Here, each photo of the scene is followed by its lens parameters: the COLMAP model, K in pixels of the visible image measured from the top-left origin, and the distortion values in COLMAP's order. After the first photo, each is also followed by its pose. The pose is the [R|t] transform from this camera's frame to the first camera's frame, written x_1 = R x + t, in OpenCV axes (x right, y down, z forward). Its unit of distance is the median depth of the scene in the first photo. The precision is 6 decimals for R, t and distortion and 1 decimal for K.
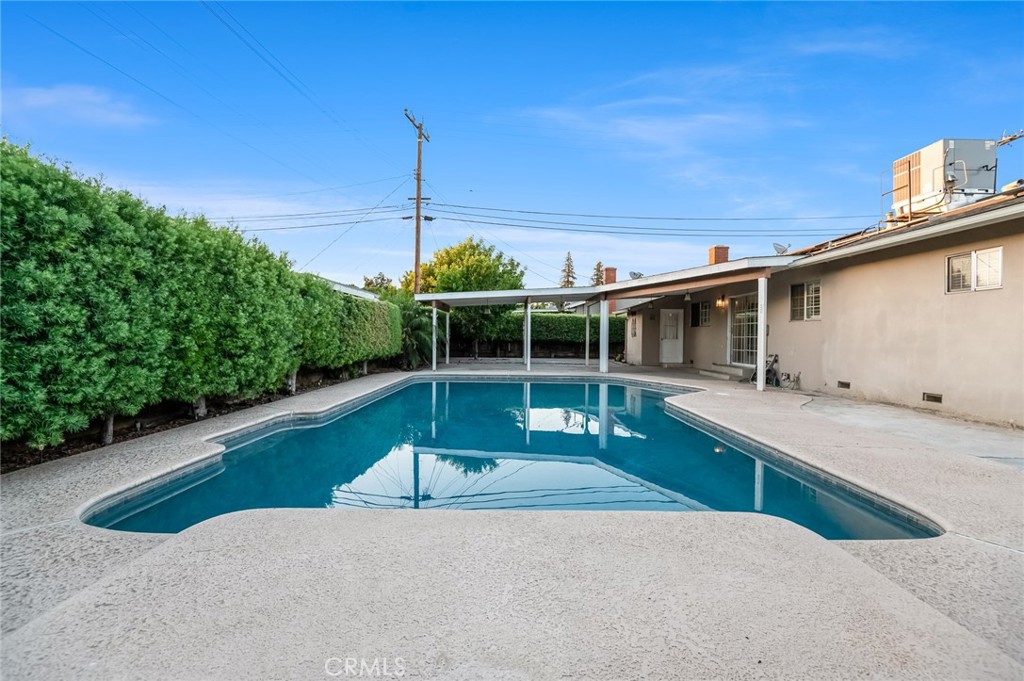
lens RADIAL K [[474.2, 0, 513.0], [0, 474.2, 344.1], [0, 0, 1]] dist [-0.014053, -0.005135]
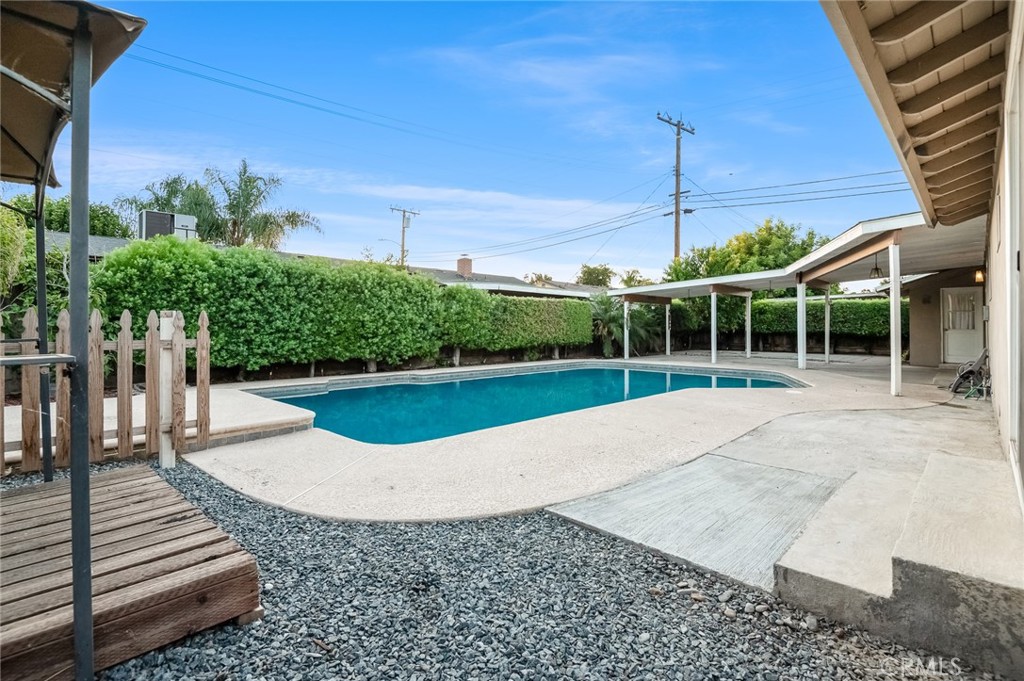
lens RADIAL K [[474.2, 0, 508.4], [0, 474.2, 331.8], [0, 0, 1]] dist [-0.014053, -0.005135]
pose [[0.694770, -0.001595, -0.719230, 0.428088], [-0.008314, 0.999913, -0.010249, 0.006486], [0.719184, 0.013100, 0.694696, 0.049278]]
